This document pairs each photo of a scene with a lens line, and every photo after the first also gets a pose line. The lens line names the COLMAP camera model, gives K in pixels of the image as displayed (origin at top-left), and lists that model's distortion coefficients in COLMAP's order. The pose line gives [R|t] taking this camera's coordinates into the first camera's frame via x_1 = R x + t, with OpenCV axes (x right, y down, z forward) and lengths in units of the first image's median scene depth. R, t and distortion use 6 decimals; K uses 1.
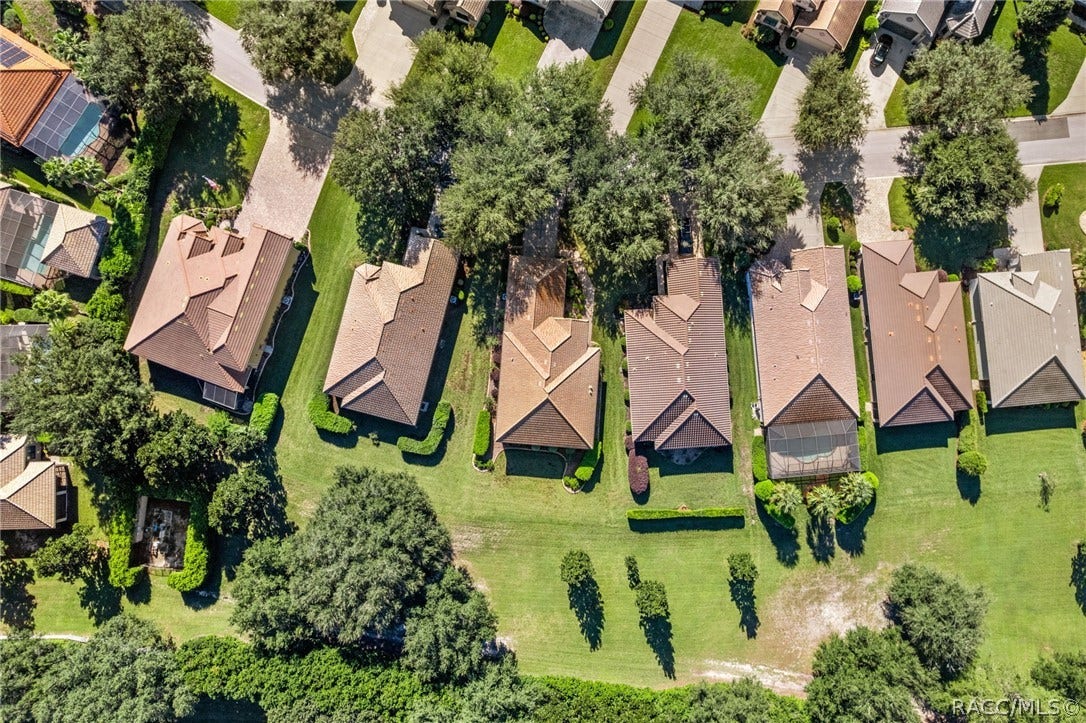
lens RADIAL K [[666.1, 0, 543.0], [0, 666.1, 361.5], [0, 0, 1]] dist [-0.028562, 0.000230]
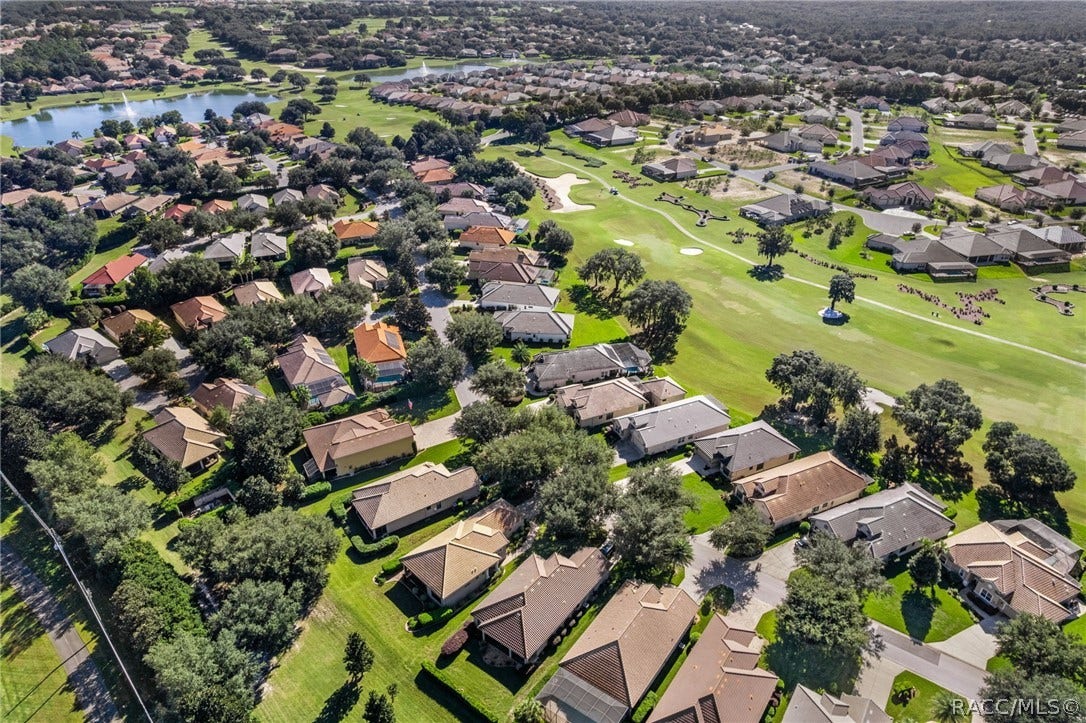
lens RADIAL K [[699.6, 0, 549.6], [0, 699.6, 363.2], [0, 0, 1]] dist [-0.035430, 0.002092]
pose [[0.762941, 0.314672, -0.564715, 0.816141], [-0.645979, 0.405052, -0.647027, 0.659031], [0.025138, 0.858437, 0.512302, -0.070455]]
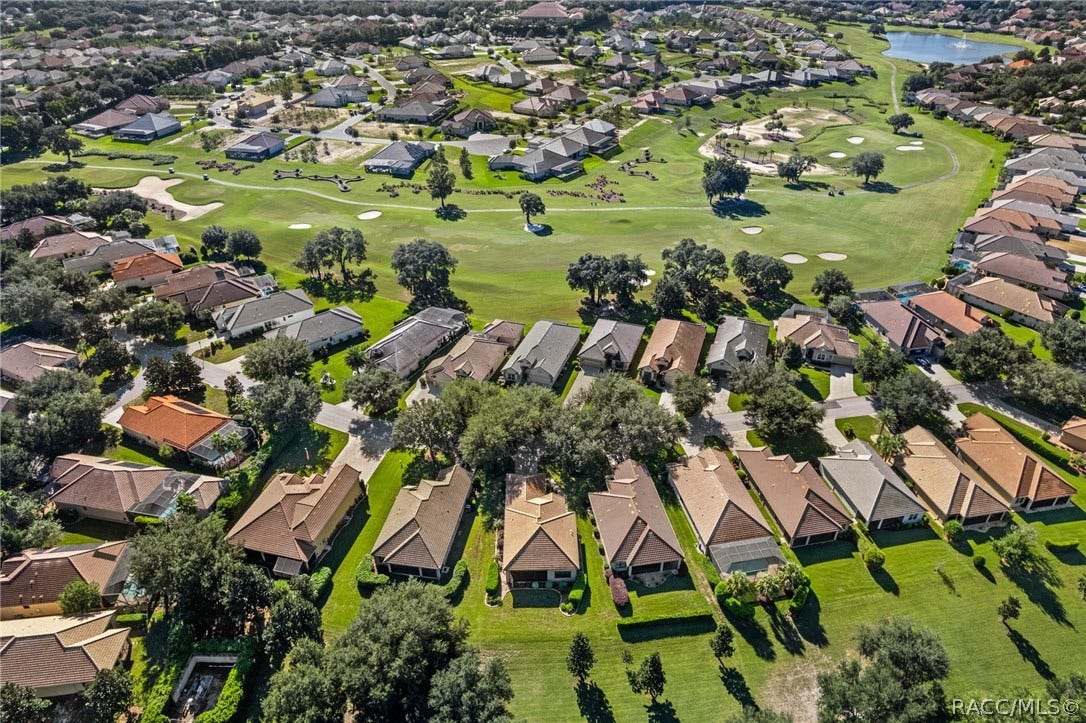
lens RADIAL K [[699.6, 0, 549.6], [0, 699.6, 363.2], [0, 0, 1]] dist [-0.035430, 0.002092]
pose [[0.994738, -0.064830, 0.079328, -0.061305], [0.102133, 0.566730, -0.817549, 0.966005], [0.008044, 0.821349, 0.570369, -0.091175]]
